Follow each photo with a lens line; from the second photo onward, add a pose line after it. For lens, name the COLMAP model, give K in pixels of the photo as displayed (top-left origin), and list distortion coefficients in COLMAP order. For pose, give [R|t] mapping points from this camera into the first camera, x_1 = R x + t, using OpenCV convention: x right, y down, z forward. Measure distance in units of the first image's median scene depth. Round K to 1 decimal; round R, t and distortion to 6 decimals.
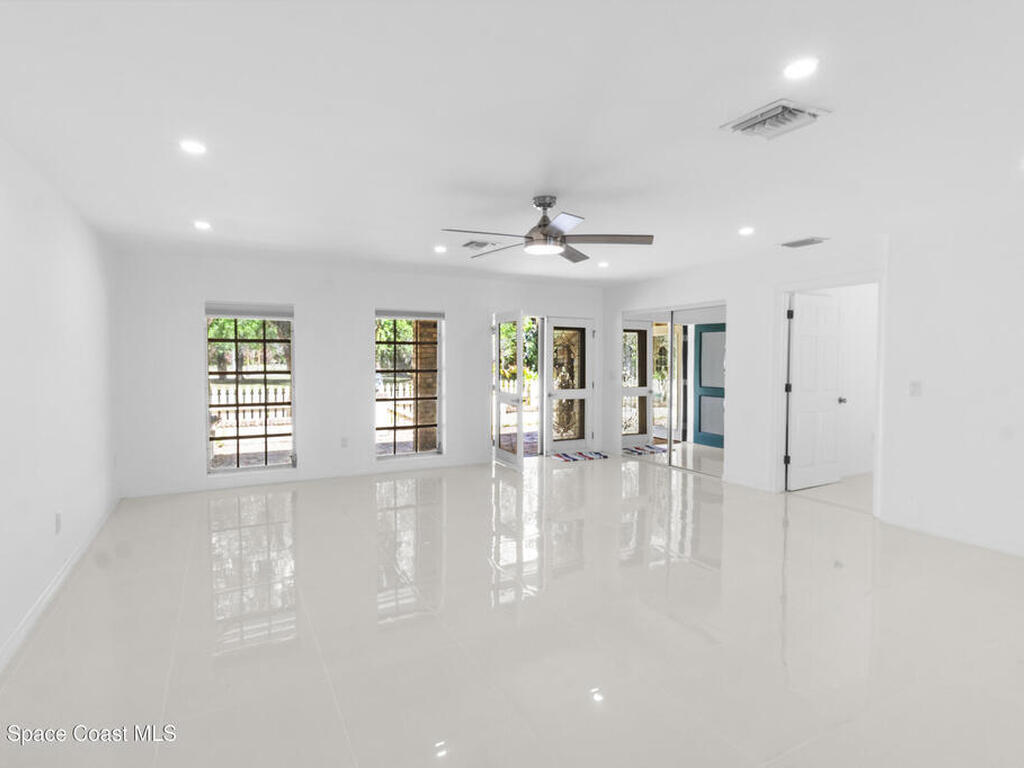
lens RADIAL K [[567.2, 0, 513.1], [0, 567.2, 380.2], [0, 0, 1]] dist [0.023393, 0.000203]
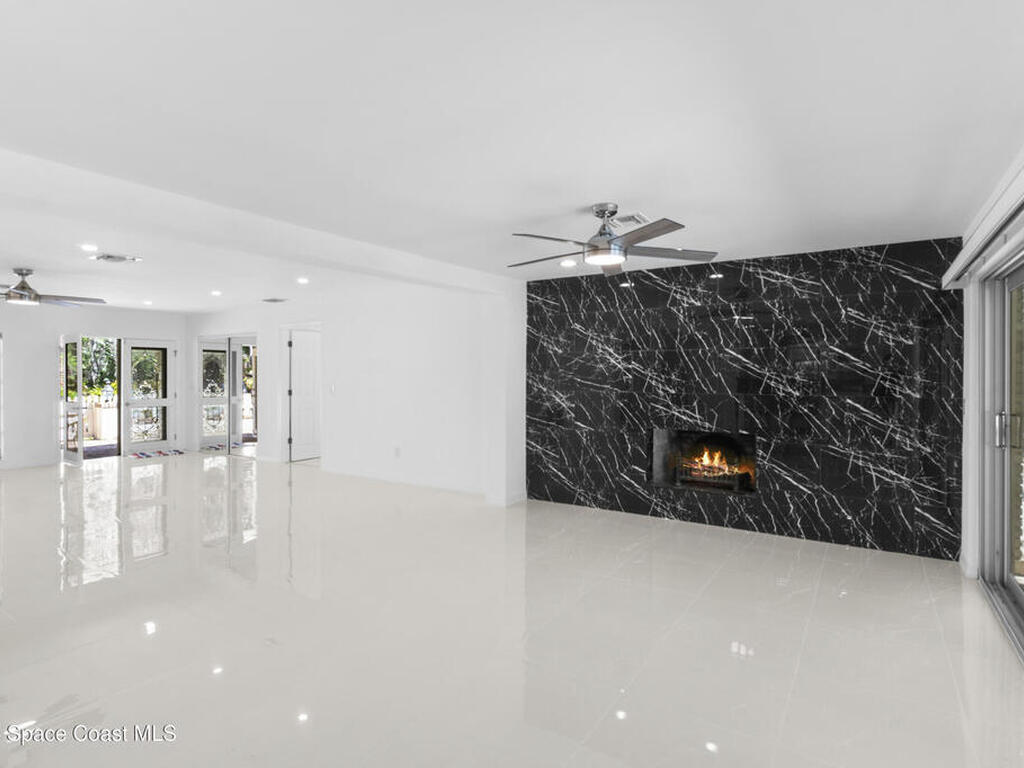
lens RADIAL K [[567.2, 0, 513.1], [0, 567.2, 380.2], [0, 0, 1]] dist [0.023393, 0.000203]
pose [[0.886866, -0.008220, 0.461954, 0.244013], [0.019964, 0.999590, -0.020542, 0.017877], [-0.461596, 0.027441, 0.886666, -0.473871]]
